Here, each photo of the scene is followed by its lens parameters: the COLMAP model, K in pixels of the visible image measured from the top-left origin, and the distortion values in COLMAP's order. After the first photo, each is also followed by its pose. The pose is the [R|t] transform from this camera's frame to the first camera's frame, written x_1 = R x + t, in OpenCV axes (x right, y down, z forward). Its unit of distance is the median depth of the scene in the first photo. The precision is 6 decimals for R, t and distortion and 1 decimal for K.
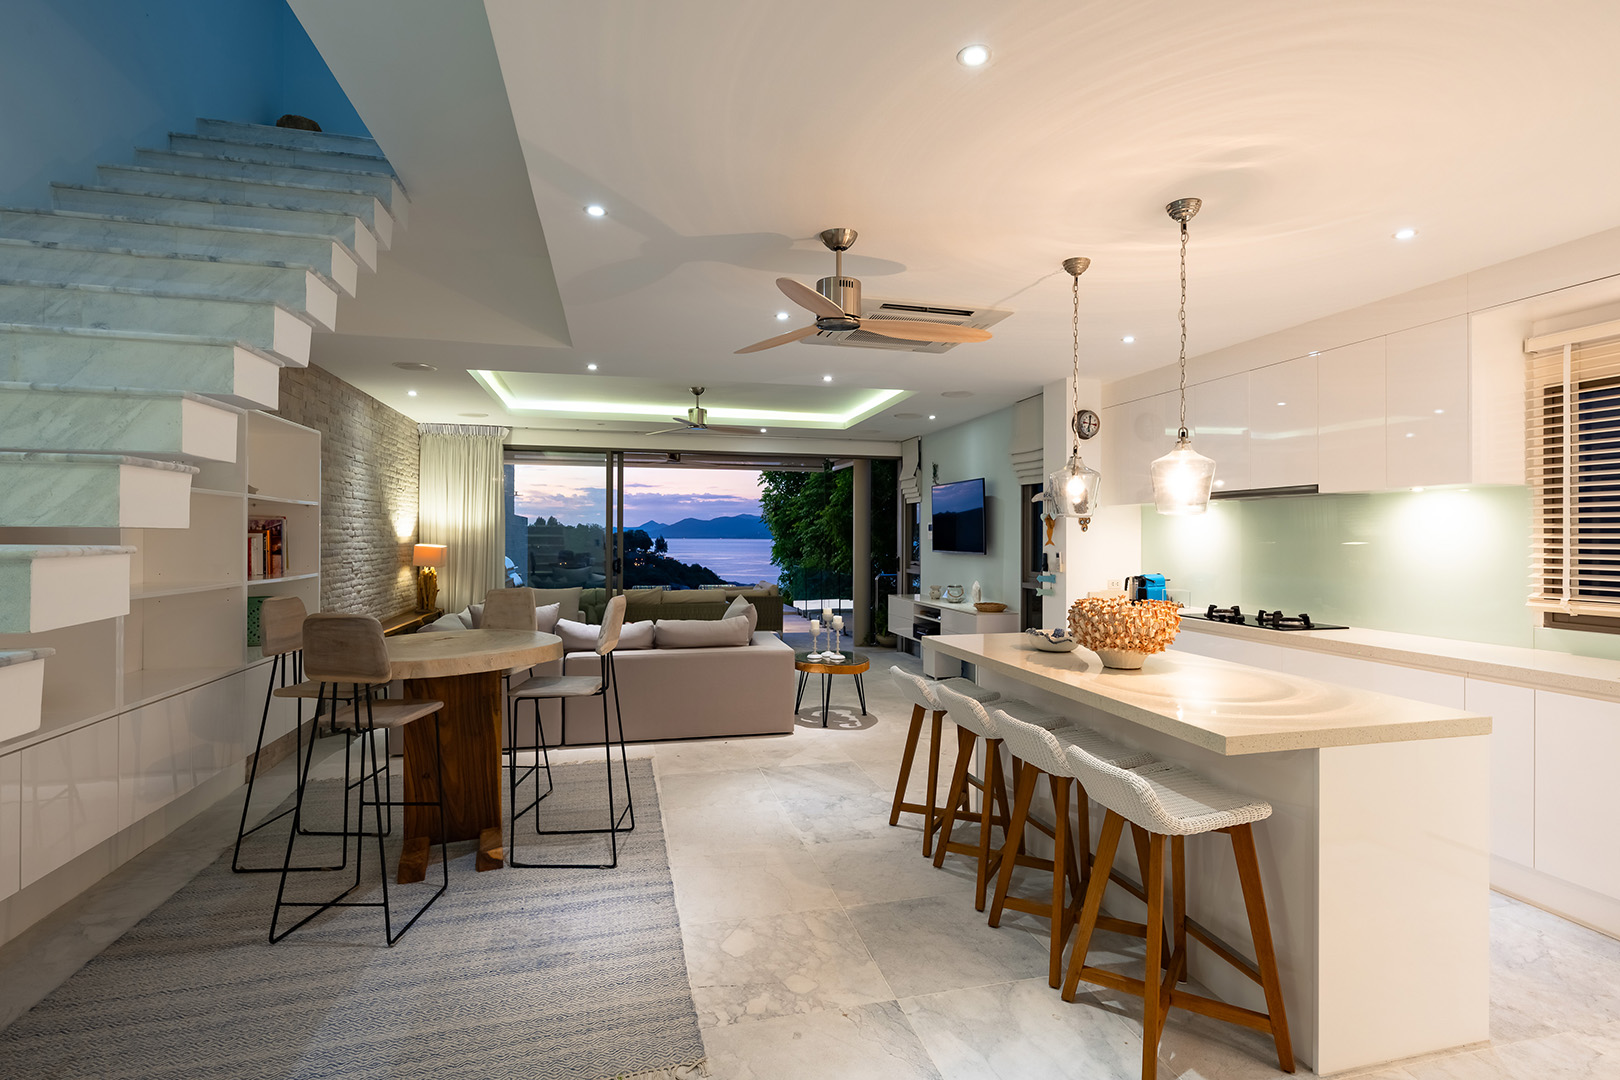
lens RADIAL K [[800.8, 0, 814.8], [0, 800.8, 534.8], [0, 0, 1]] dist [0.003053, 0.000197]
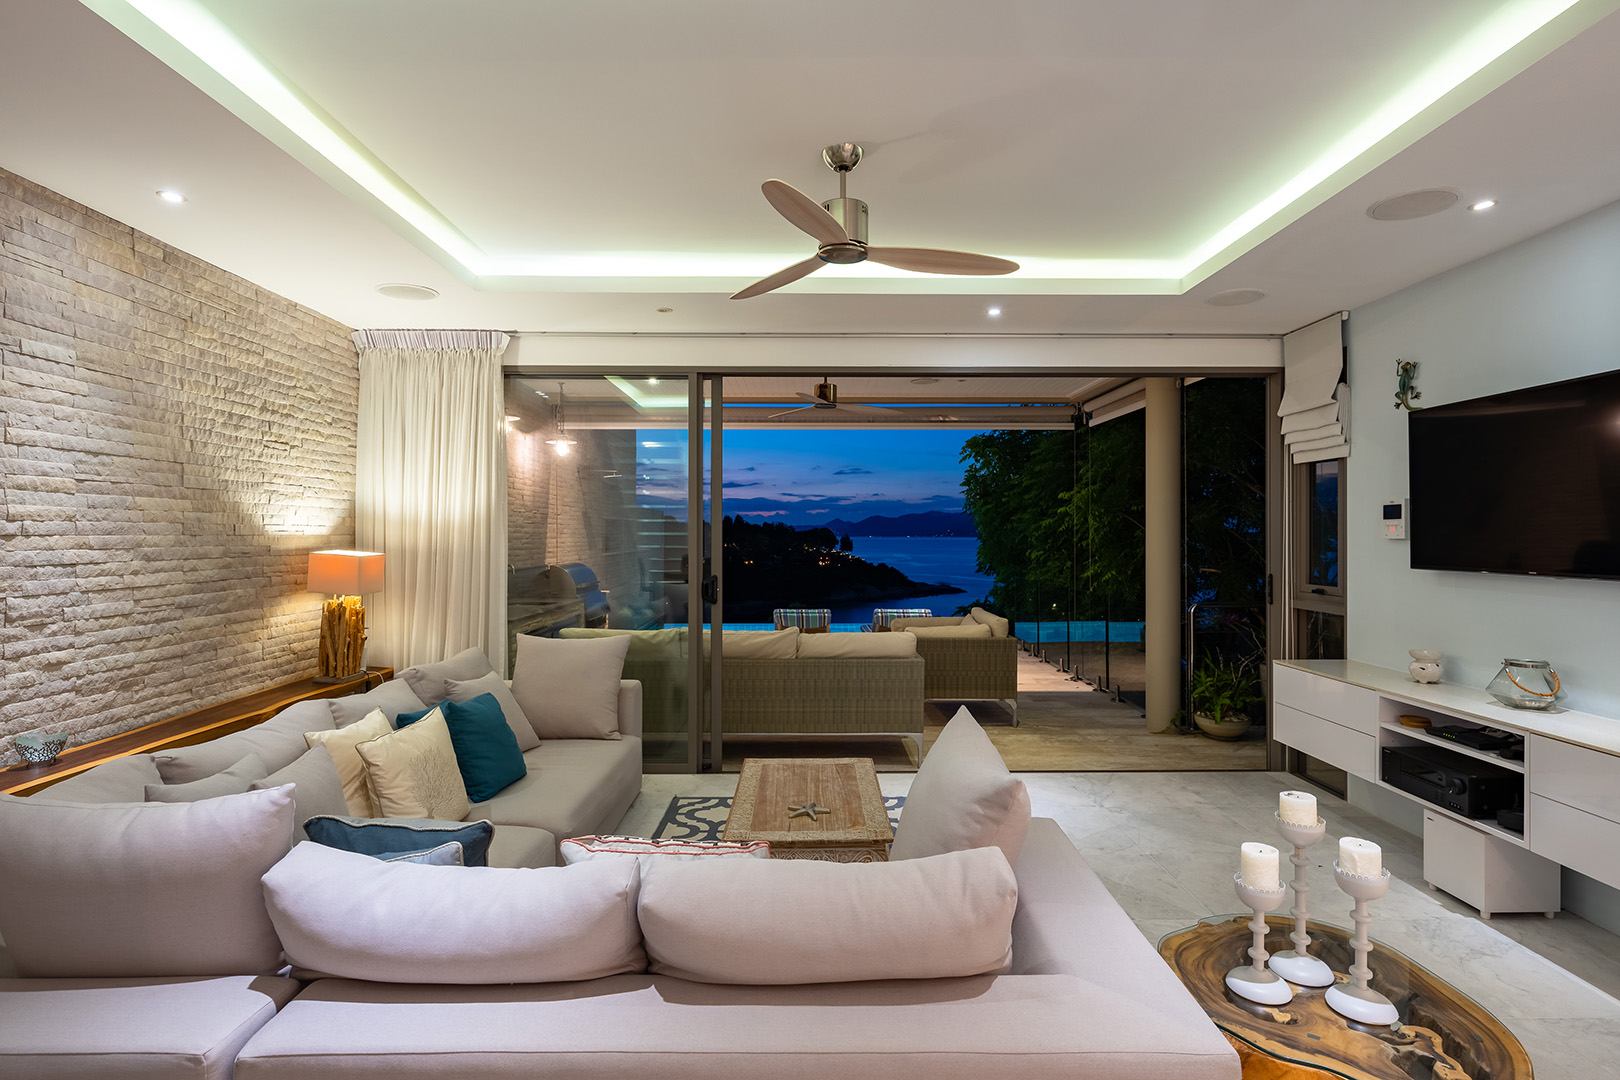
lens RADIAL K [[833.1, 0, 804.1], [0, 833.1, 533.0], [0, 0, 1]] dist [0.001744, 0.000138]
pose [[0.971025, -0.003144, -0.238958, -0.054959], [0.003241, 0.999995, 0.000013, 0.001220], [0.238957, -0.000787, 0.971030, 0.482584]]
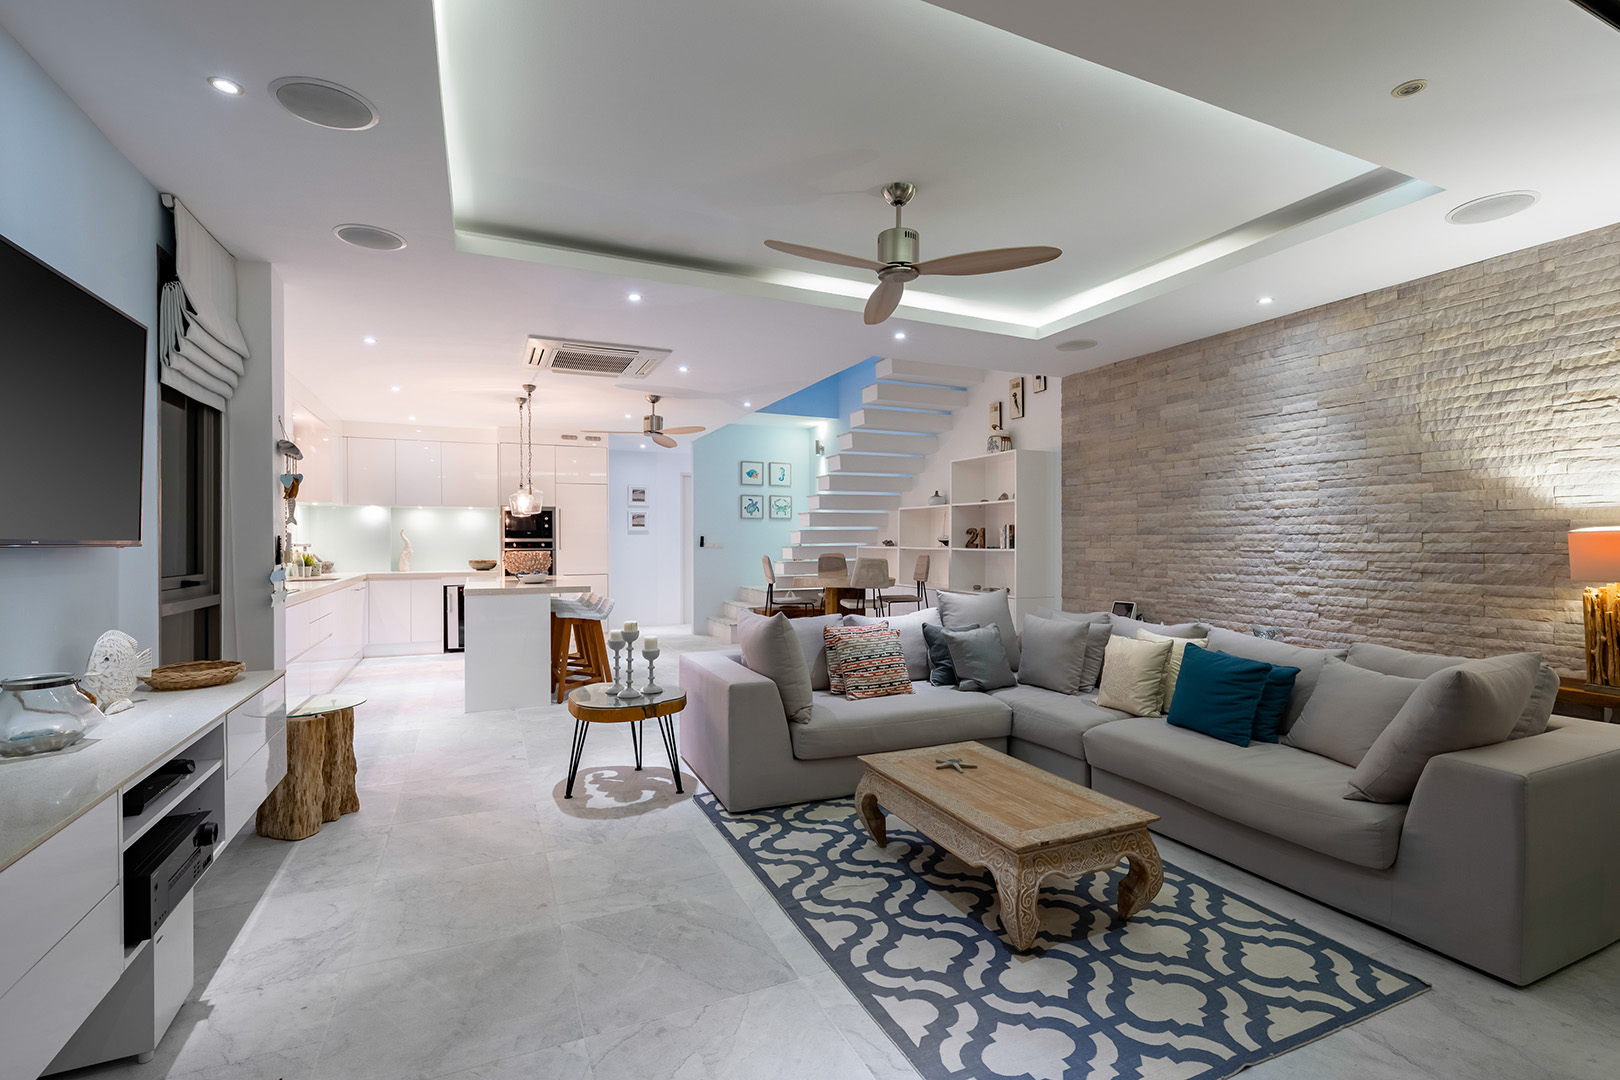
lens RADIAL K [[729.3, 0, 814.2], [0, 729.3, 537.5], [0, 0, 1]] dist [0.016589, 0.000124]
pose [[-0.982697, -0.001039, -0.185217, -0.015431], [0.000108, 0.999981, -0.006186, 0.017727], [0.185220, -0.006099, -0.982678, 1.128835]]
